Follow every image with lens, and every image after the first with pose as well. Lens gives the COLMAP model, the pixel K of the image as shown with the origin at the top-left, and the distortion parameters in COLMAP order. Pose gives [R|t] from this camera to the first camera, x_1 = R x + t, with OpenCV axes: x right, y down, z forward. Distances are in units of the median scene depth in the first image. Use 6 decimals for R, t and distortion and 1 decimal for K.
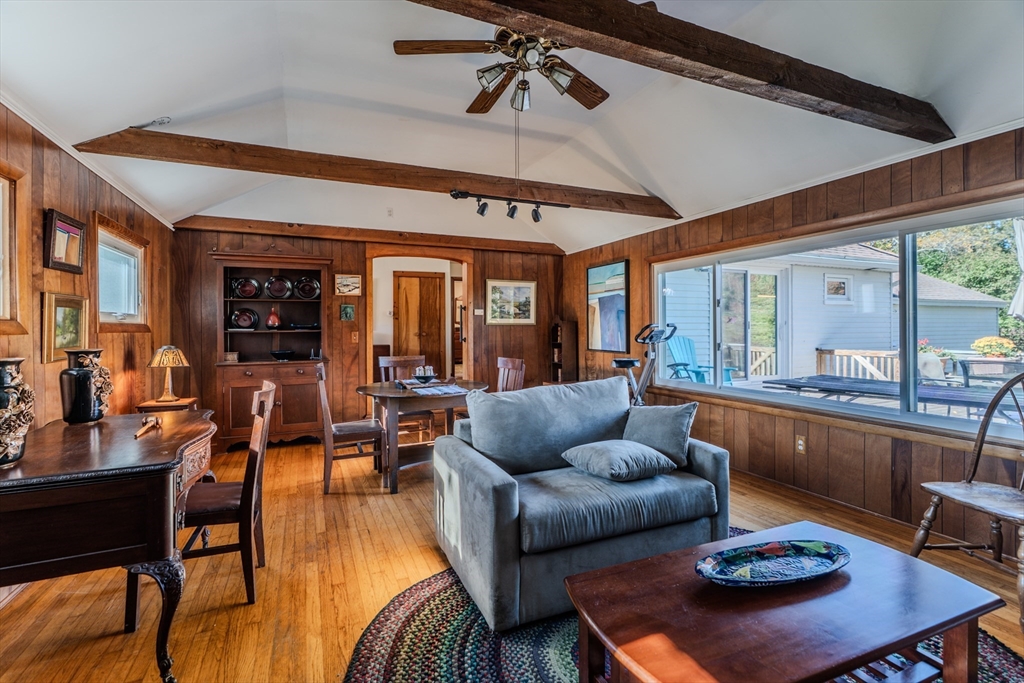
lens RADIAL K [[511.7, 0, 511.3], [0, 511.7, 333.4], [0, 0, 1]] dist [-0.000999, 0.001929]
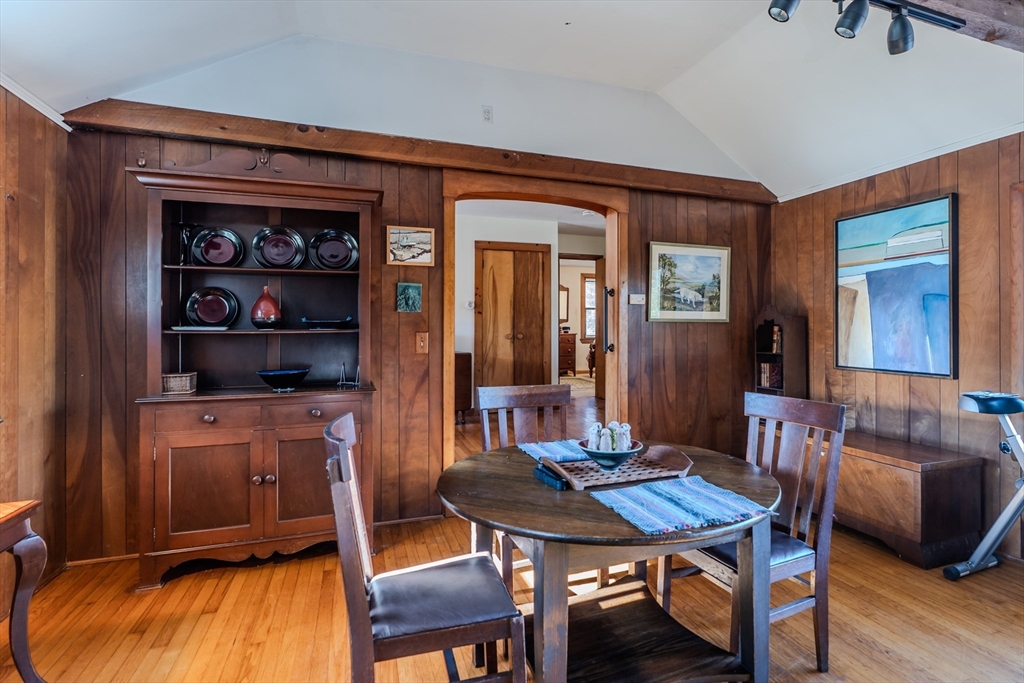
lens RADIAL K [[511.7, 0, 545.7], [0, 511.7, 330.3], [0, 0, 1]] dist [-0.000999, 0.001929]
pose [[0.999346, 0.004248, -0.035907, -0.154700], [-0.004467, 0.999972, -0.006008, -0.003400], [0.035880, 0.006164, 0.999337, 0.459834]]
